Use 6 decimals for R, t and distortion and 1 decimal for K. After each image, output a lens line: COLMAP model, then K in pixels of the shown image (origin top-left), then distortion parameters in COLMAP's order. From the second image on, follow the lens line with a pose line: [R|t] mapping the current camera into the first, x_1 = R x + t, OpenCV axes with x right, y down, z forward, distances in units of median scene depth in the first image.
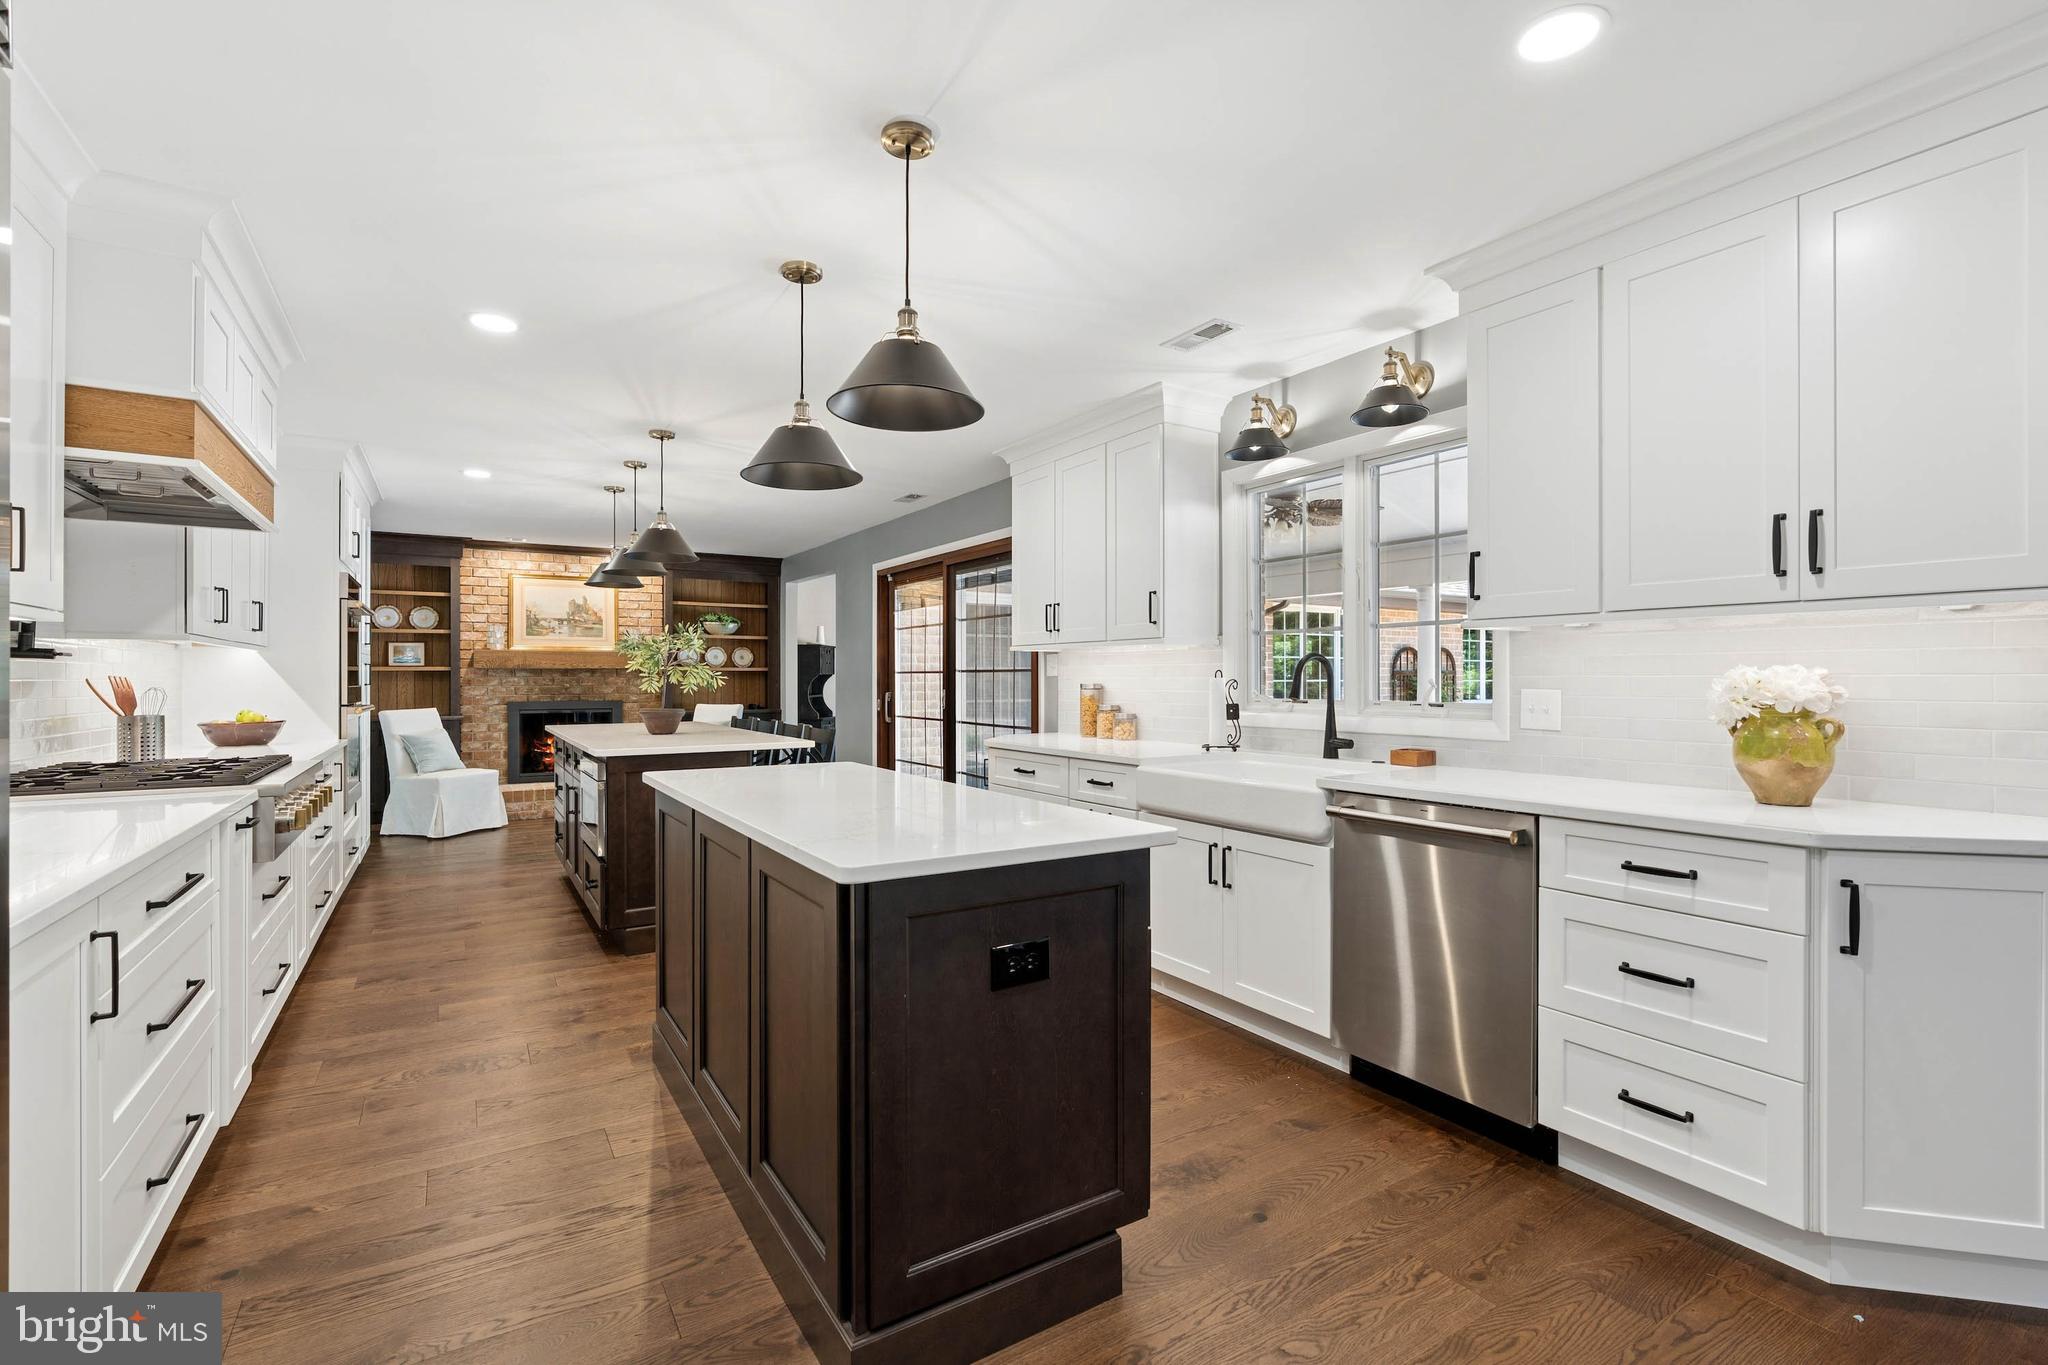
lens RADIAL K [[920.1, 0, 1028.5], [0, 920.1, 669.8], [0, 0, 1]] dist [0.001723, 0.001005]
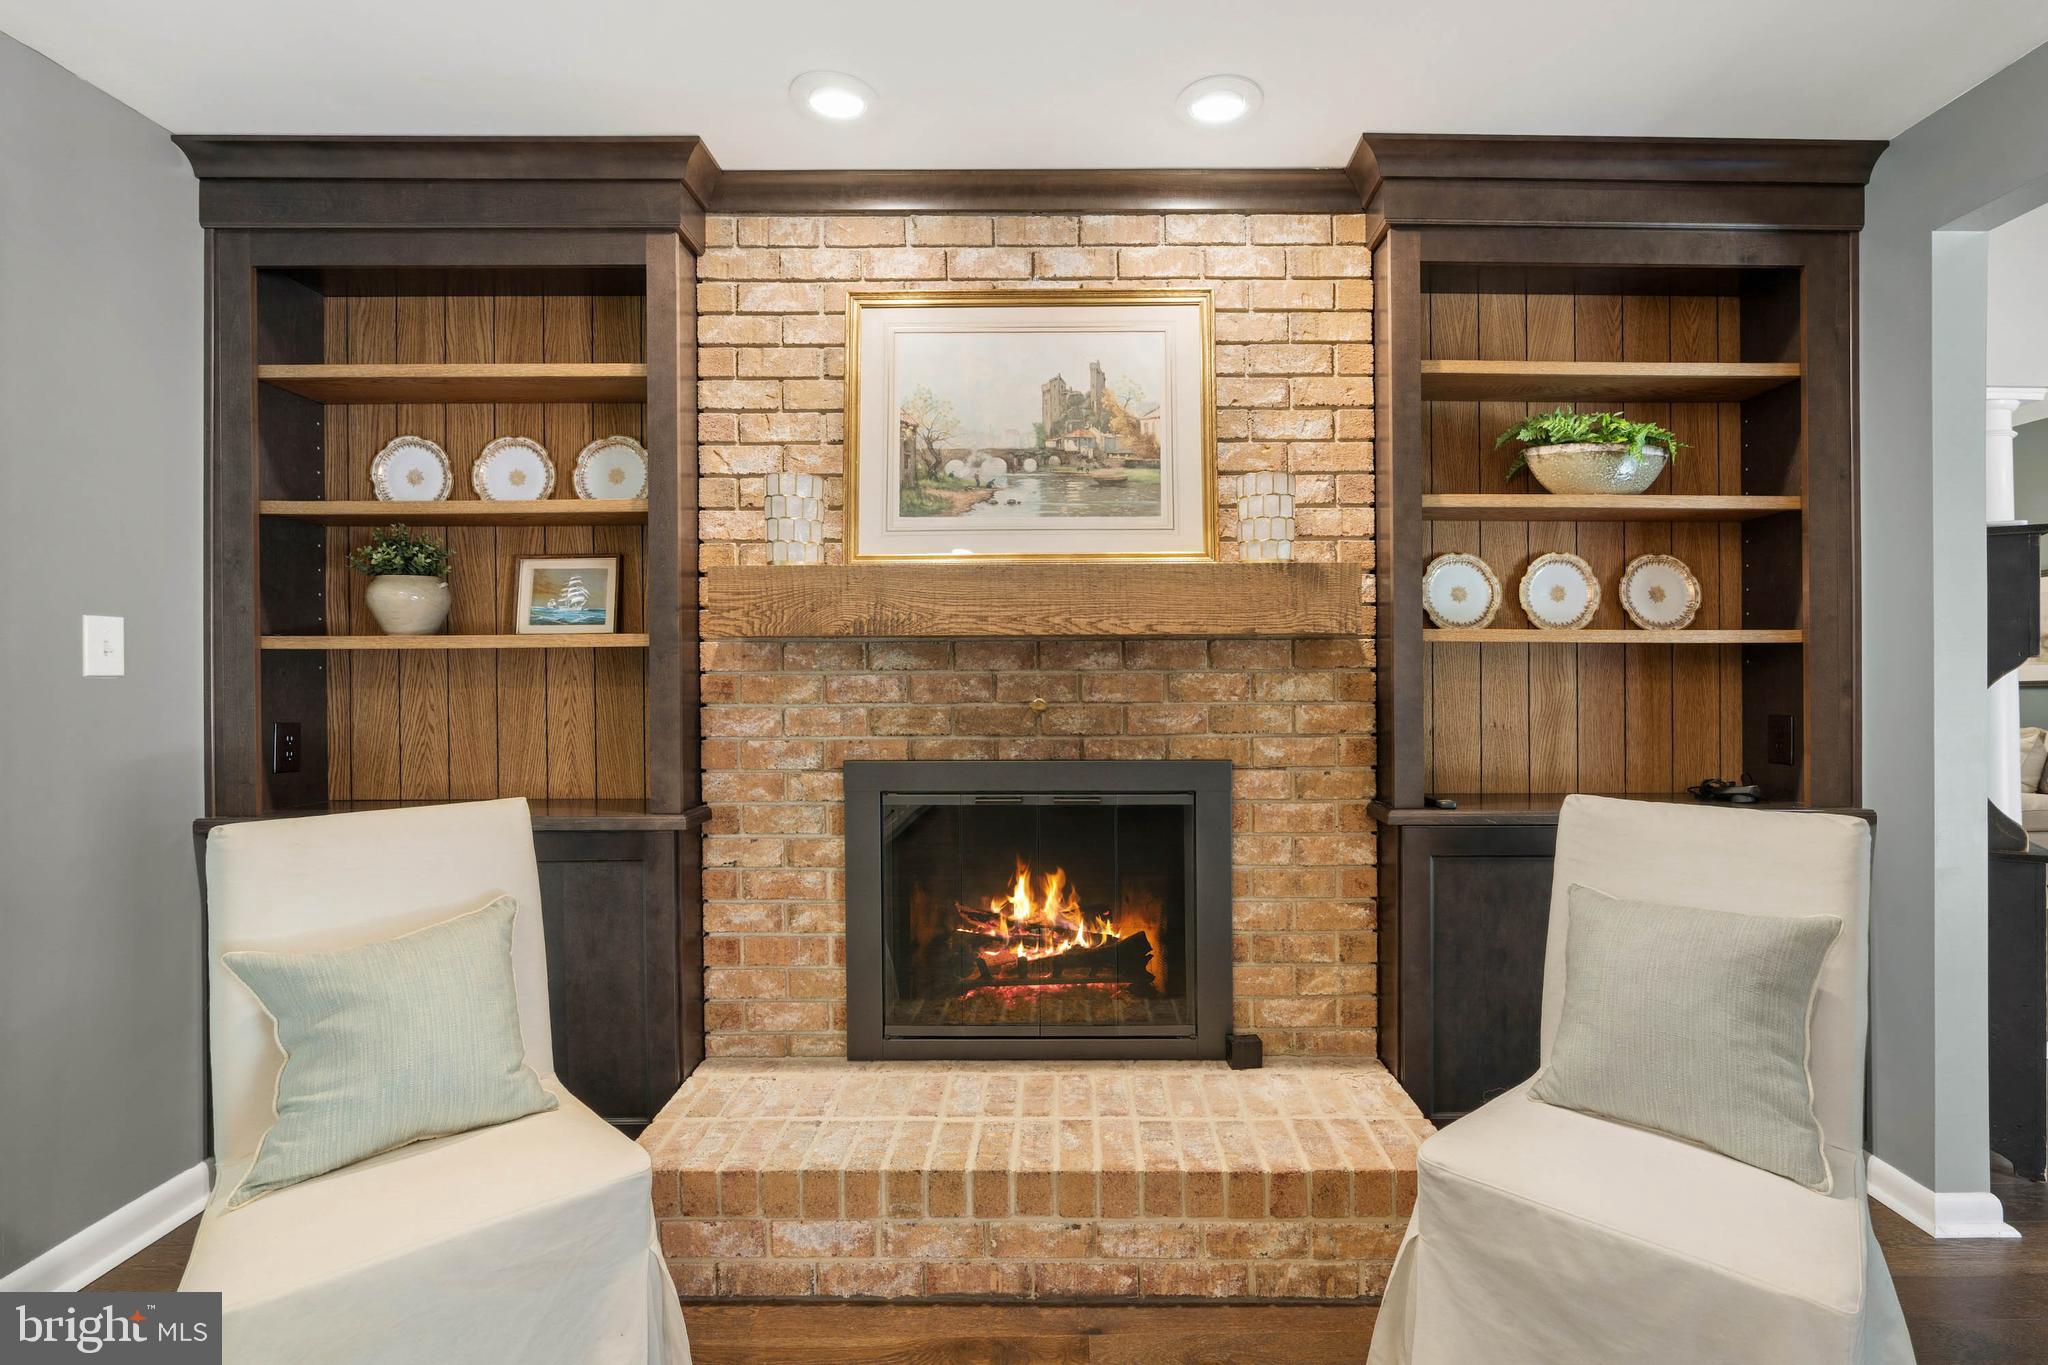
lens RADIAL K [[920.1, 0, 1028.5], [0, 920.1, 669.8], [0, 0, 1]] dist [0.001723, 0.001005]
pose [[0.846302, -0.003515, -0.532692, -0.370298], [0.006289, 0.999974, 0.003392, 0.006992], [0.532666, -0.006221, 0.846303, 0.790818]]
